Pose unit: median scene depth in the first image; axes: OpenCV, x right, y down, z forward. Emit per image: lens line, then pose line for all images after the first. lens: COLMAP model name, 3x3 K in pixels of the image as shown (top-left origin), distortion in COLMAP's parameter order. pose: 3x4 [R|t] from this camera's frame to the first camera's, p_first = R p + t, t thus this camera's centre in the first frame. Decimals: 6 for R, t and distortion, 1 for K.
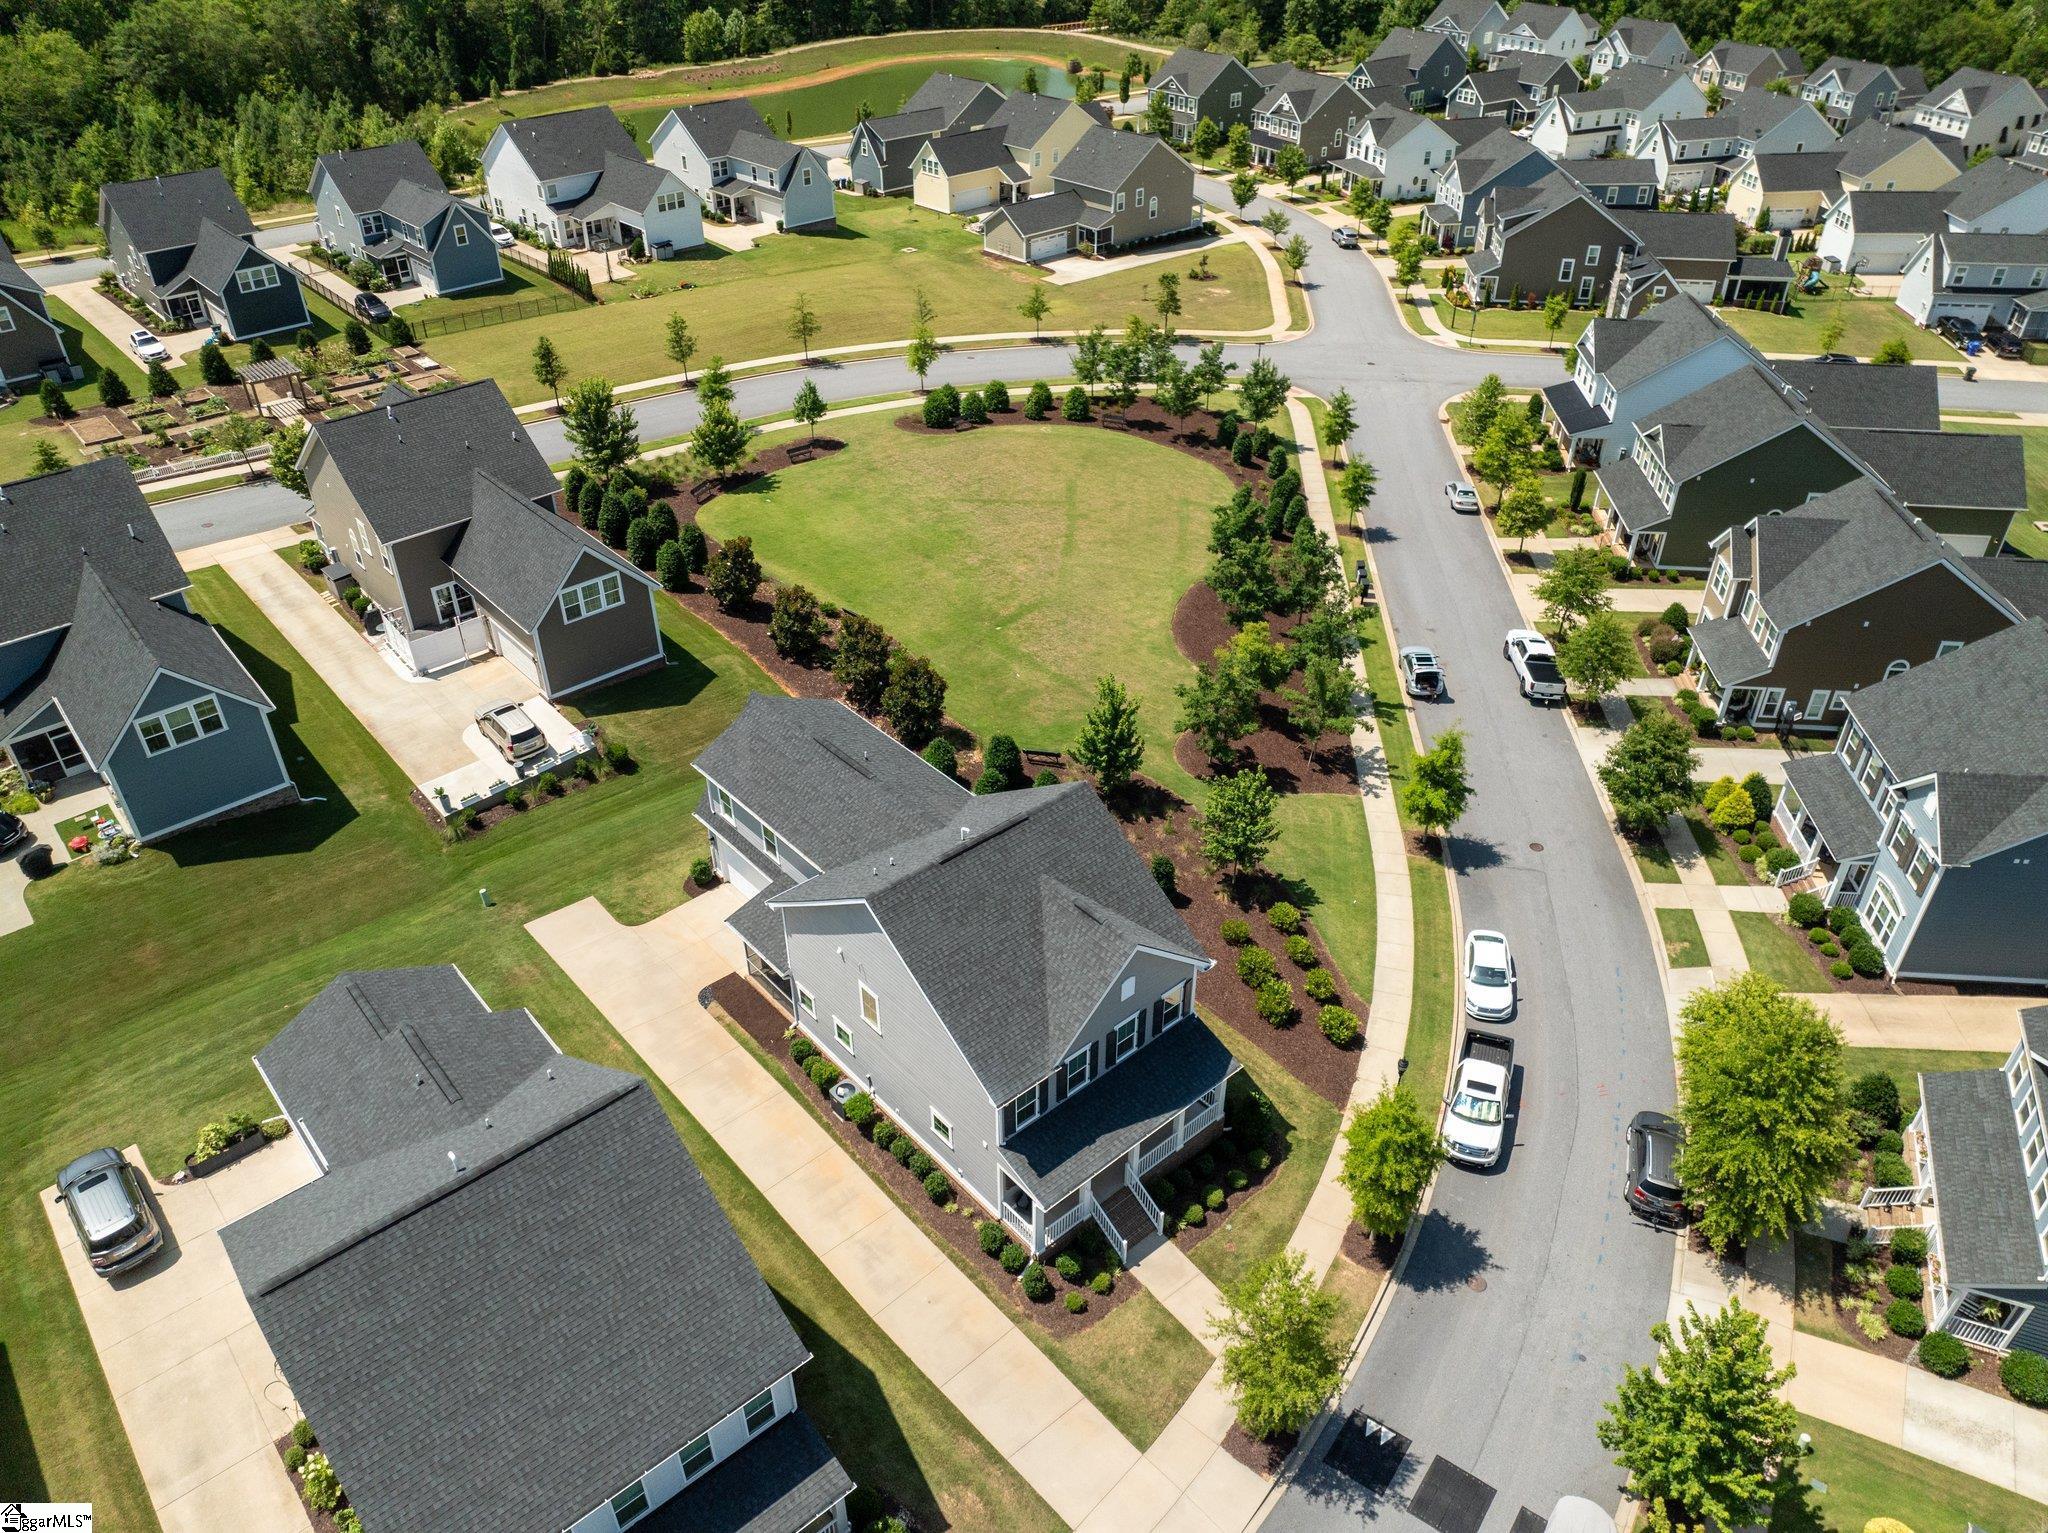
lens RADIAL K [[1444.4, 0, 1024.0], [0, 1444.4, 766.5], [0, 0, 1]] dist [-0.032780, 0.004655]
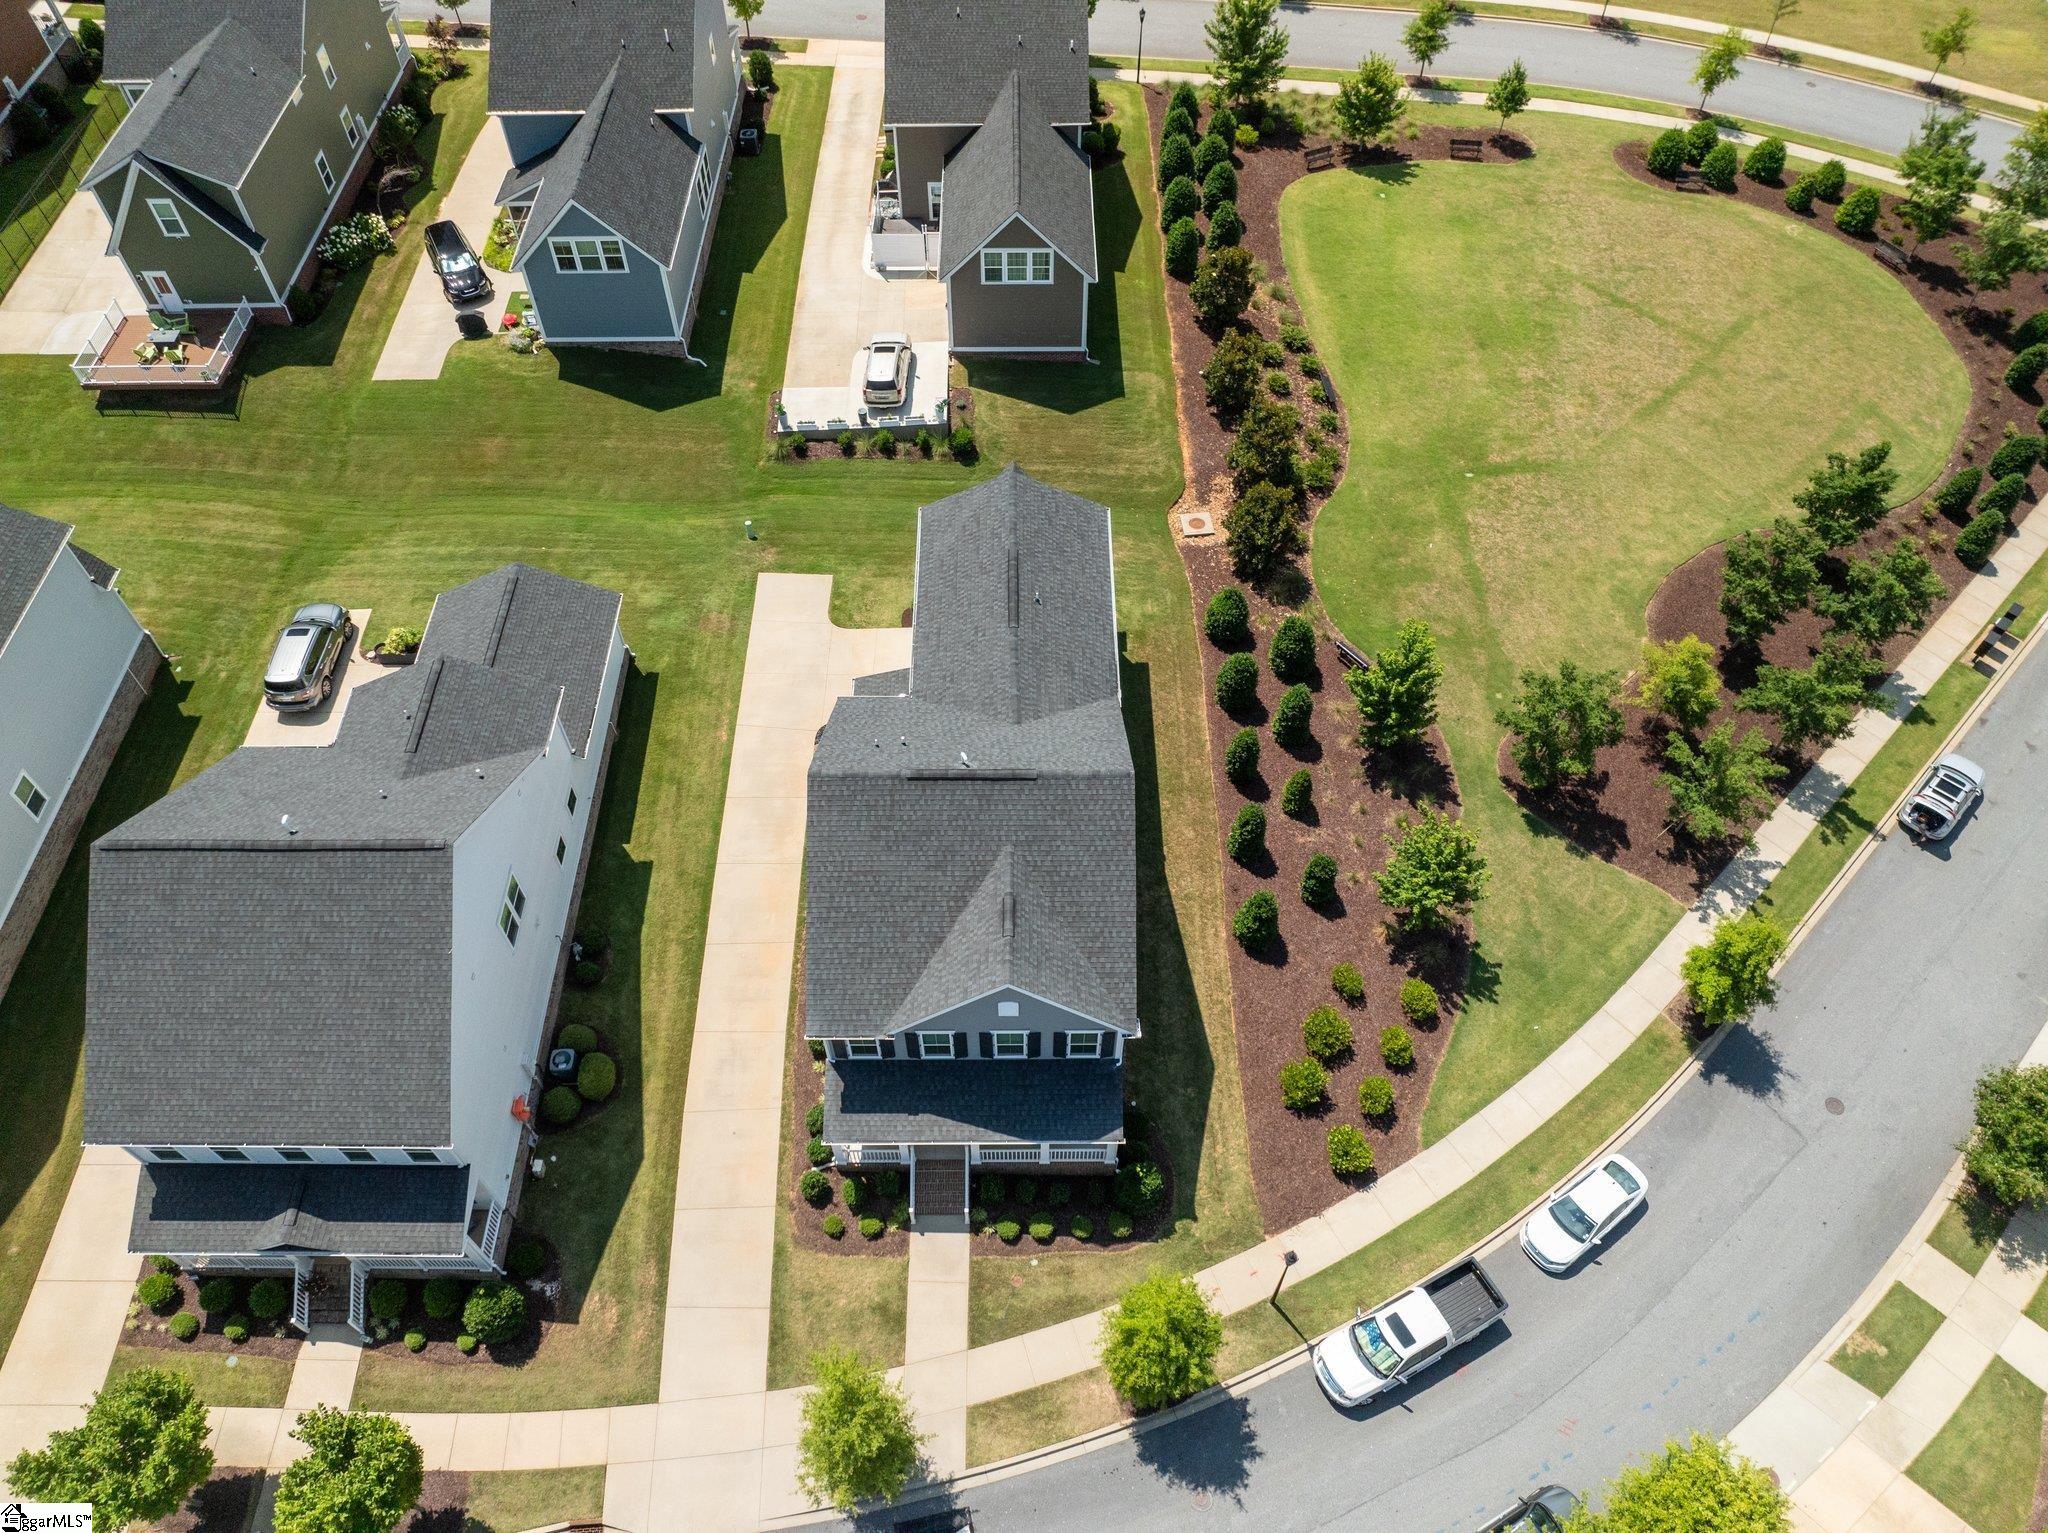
lens RADIAL K [[1444.4, 0, 1024.0], [0, 1444.4, 766.5], [0, 0, 1]] dist [-0.032780, 0.004655]
pose [[0.756183, 0.526096, -0.389116, 0.248173], [-0.379850, 0.837119, 0.393633, -0.232112], [0.532824, -0.149853, 0.832852, 0.206742]]
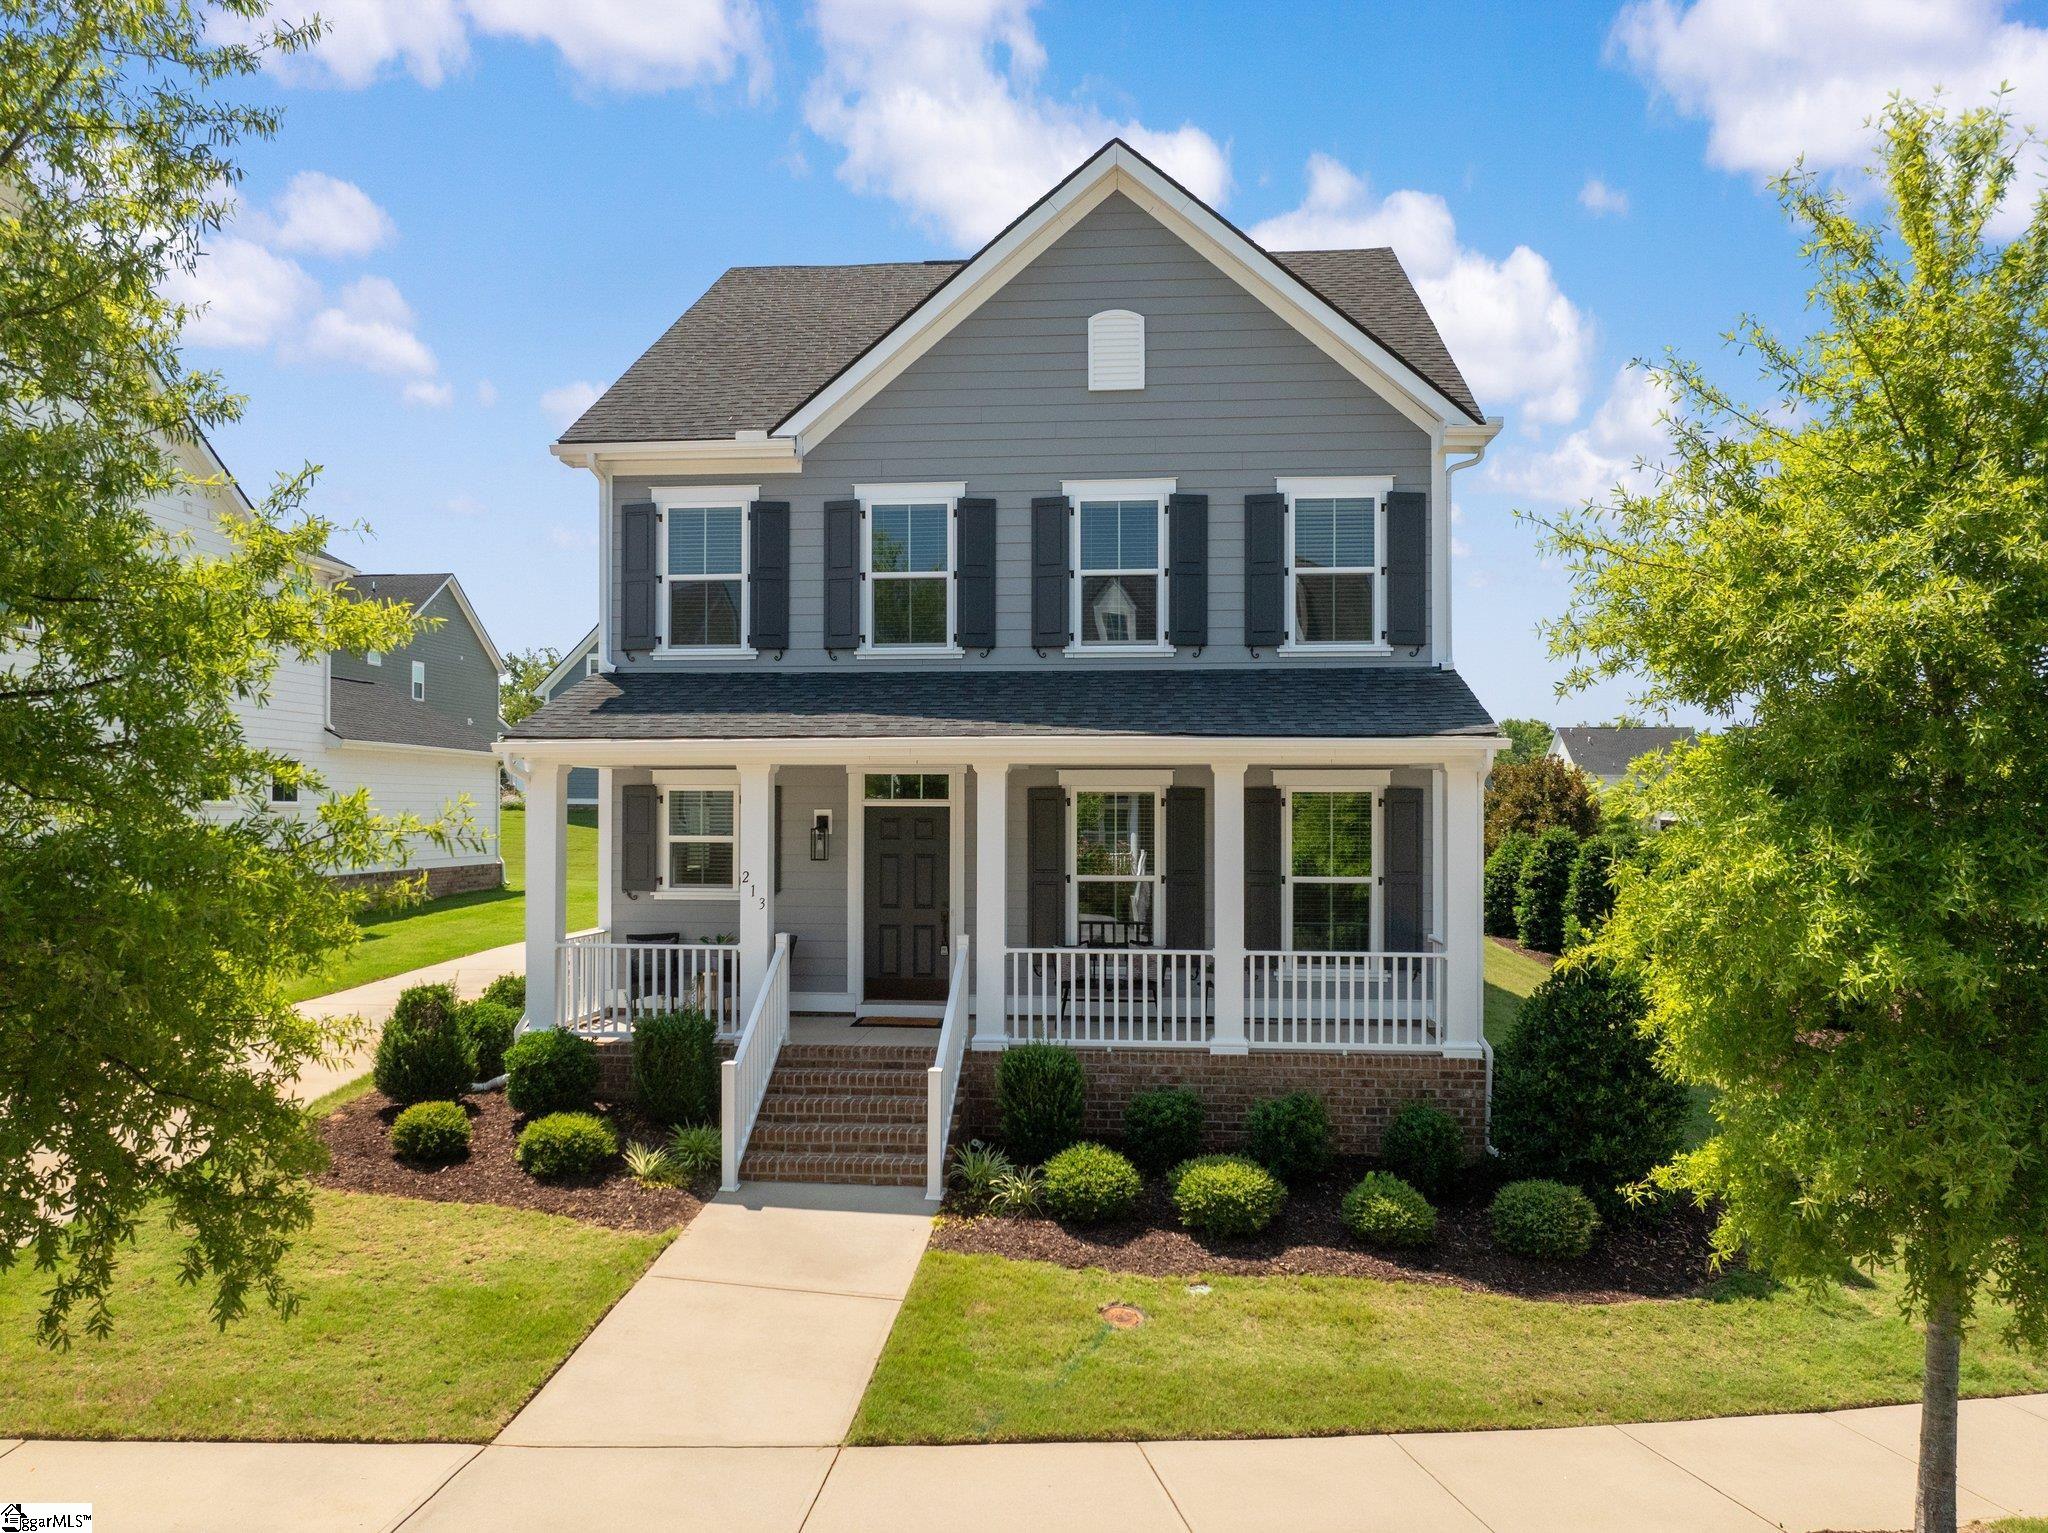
lens RADIAL K [[1444.4, 0, 1024.0], [0, 1444.4, 766.5], [0, 0, 1]] dist [-0.032780, 0.004655]
pose [[0.693796, -0.030564, -0.719523, 0.207563], [-0.422705, 0.791611, -0.441217, 0.272813], [0.583067, 0.610261, 0.536297, 0.623435]]
